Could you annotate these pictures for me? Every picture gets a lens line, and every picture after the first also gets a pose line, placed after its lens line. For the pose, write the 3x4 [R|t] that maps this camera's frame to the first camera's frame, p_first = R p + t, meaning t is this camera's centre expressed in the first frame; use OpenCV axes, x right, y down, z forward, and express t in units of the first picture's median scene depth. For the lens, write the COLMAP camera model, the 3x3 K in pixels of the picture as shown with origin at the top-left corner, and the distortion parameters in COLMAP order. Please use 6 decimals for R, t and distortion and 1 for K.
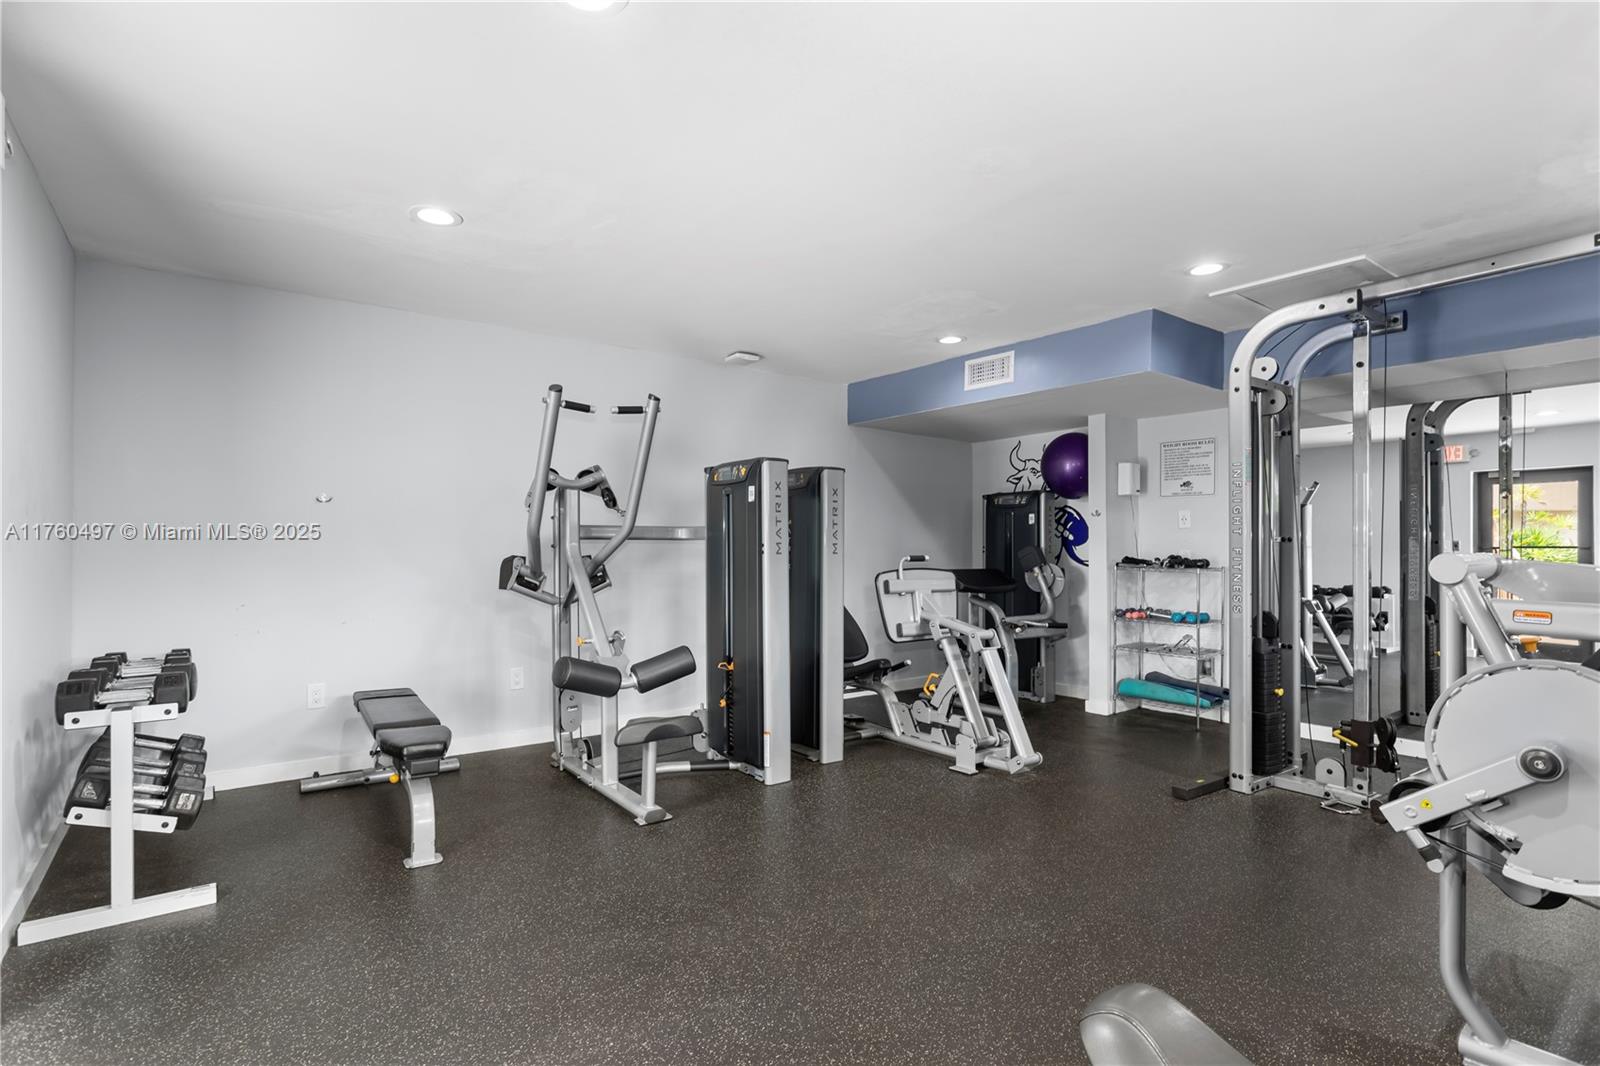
lens RADIAL K [[792.7, 0, 799.2], [0, 792.7, 541.0], [0, 0, 1]] dist [-0.017315, 0.011942]
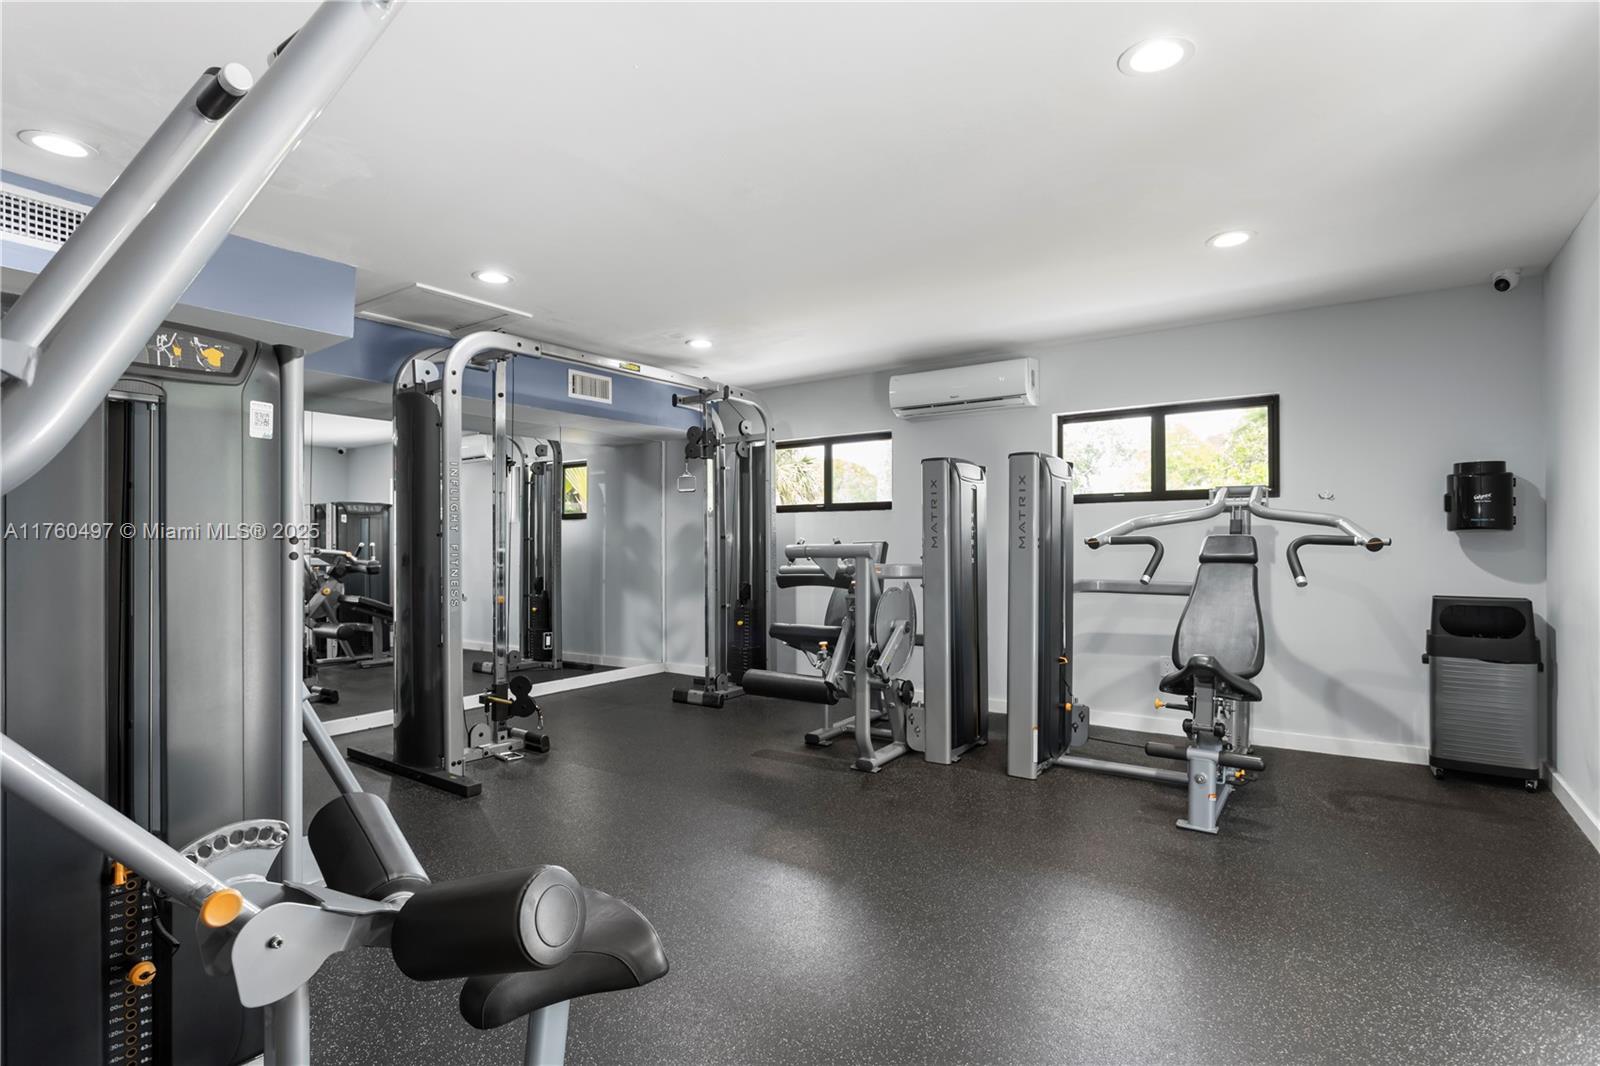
lens RADIAL K [[792.7, 0, 799.2], [0, 792.7, 541.0], [0, 0, 1]] dist [-0.017315, 0.011942]
pose [[-0.295705, 0.003763, 0.955272, -0.601300], [-0.005768, 0.999967, -0.005725, 0.008065], [-0.955262, -0.007203, -0.295673, 0.914653]]
